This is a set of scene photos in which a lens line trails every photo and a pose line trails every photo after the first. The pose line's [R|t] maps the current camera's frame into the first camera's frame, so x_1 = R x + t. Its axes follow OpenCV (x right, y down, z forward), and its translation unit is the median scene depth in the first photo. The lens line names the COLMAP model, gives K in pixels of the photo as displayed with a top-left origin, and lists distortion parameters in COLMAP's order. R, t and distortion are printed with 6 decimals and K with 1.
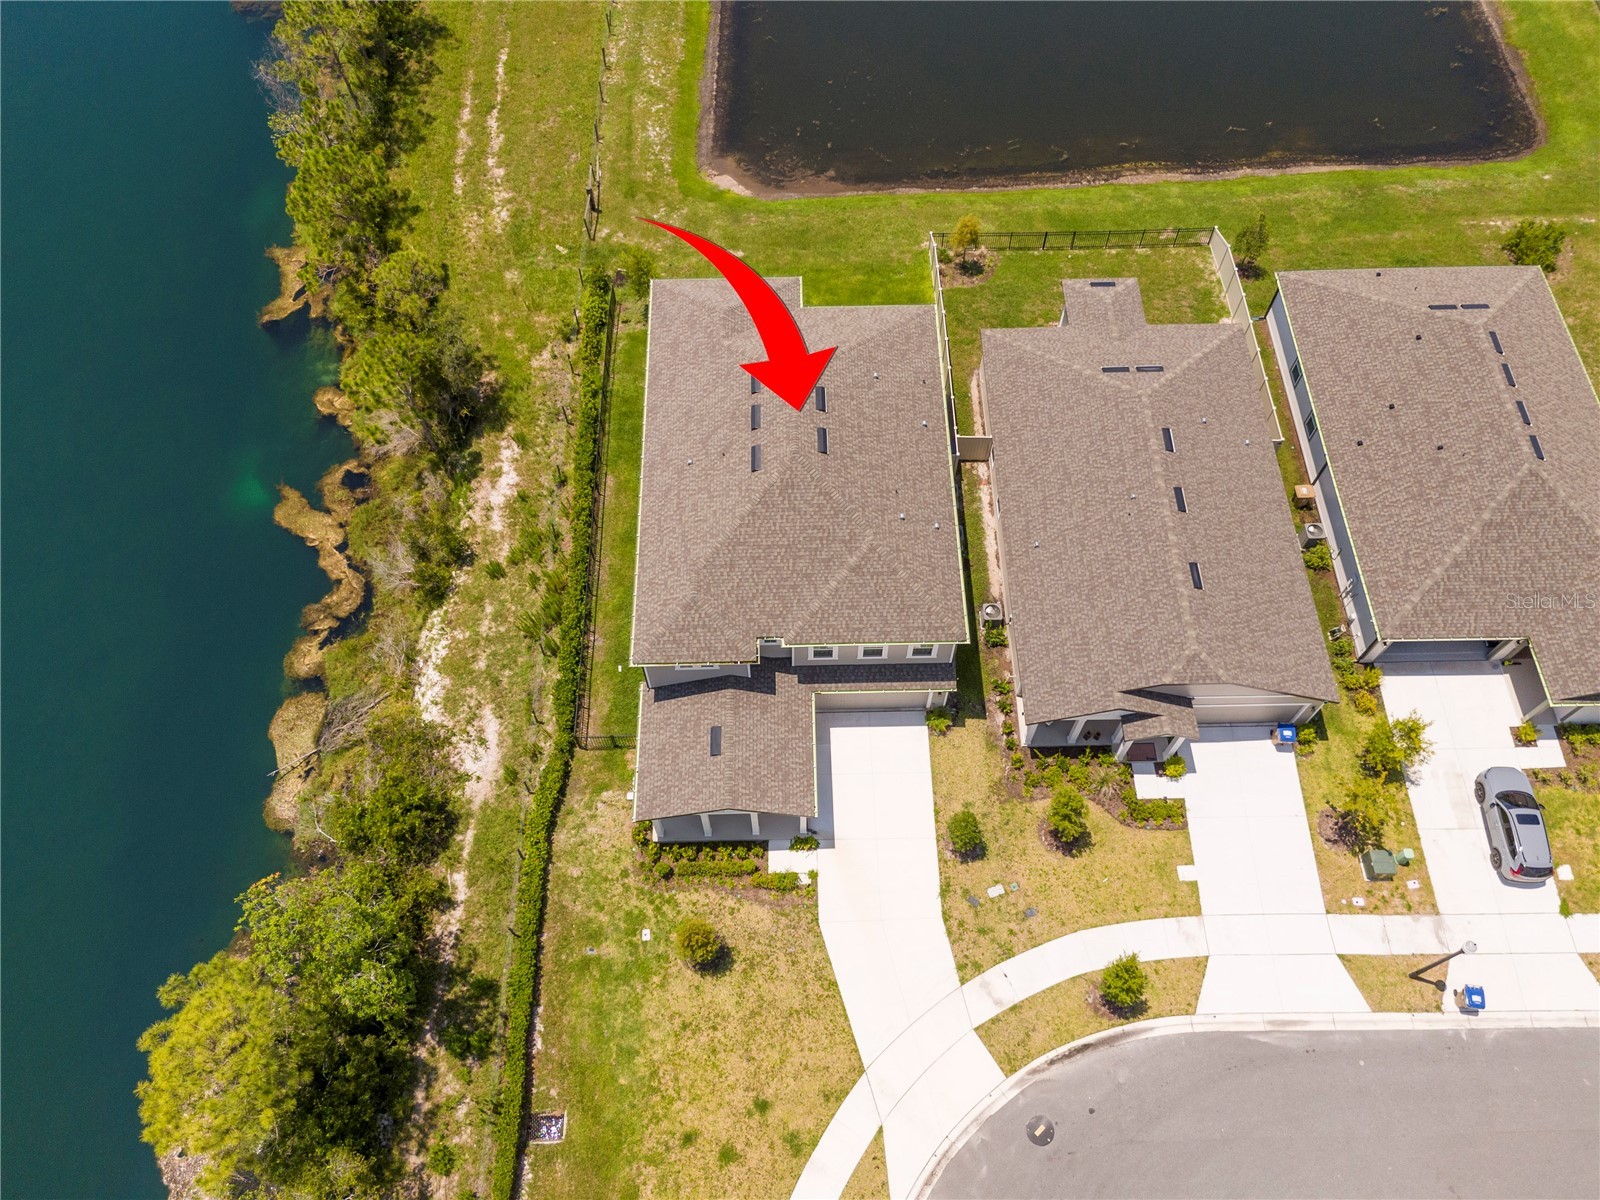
lens RADIAL K [[1181.1, 0, 804.6], [0, 1181.1, 593.1], [0, 0, 1]] dist [0.054626, -0.041774]
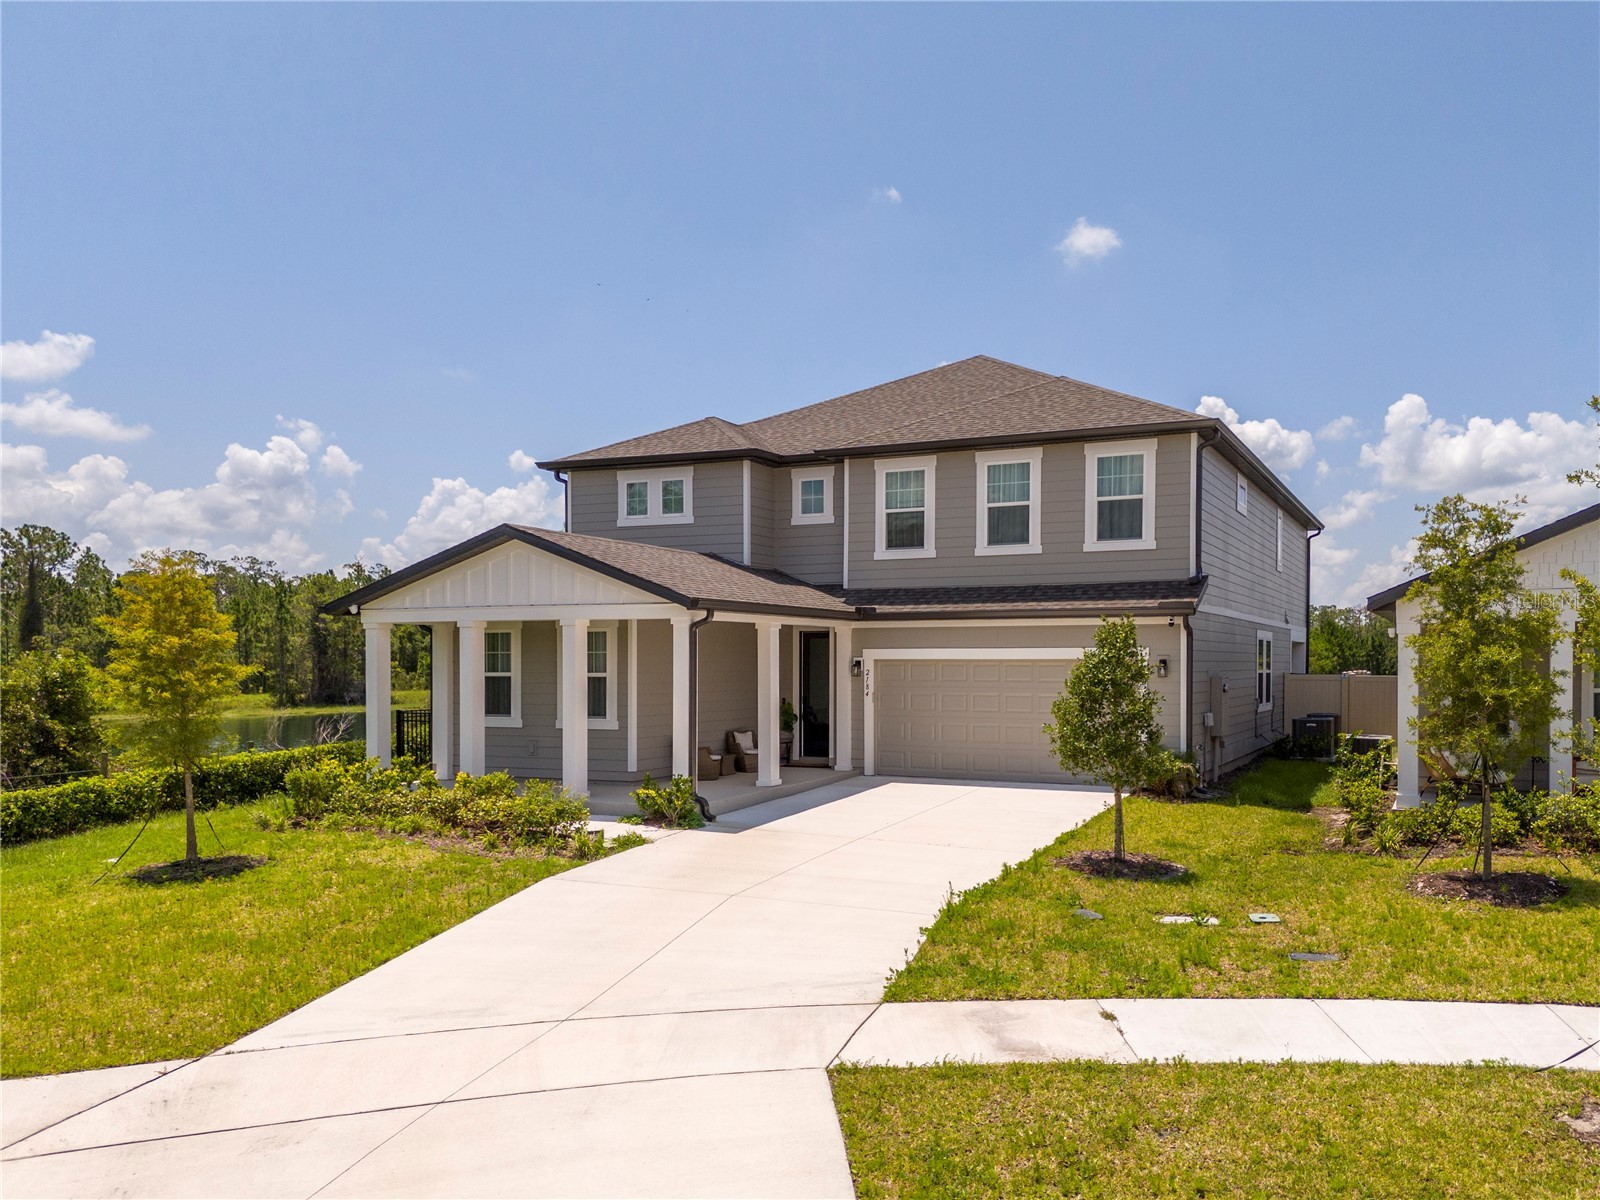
lens RADIAL K [[1242.9, 0, 906.1], [0, 1242.9, 680.0], [0, 0, 1]] dist [0.050984, -0.010612]
pose [[0.905877, 0.012663, -0.423351, 0.219519], [-0.372384, 0.500022, -0.781862, 0.455598], [0.201784, 0.865920, 0.457674, 0.824407]]
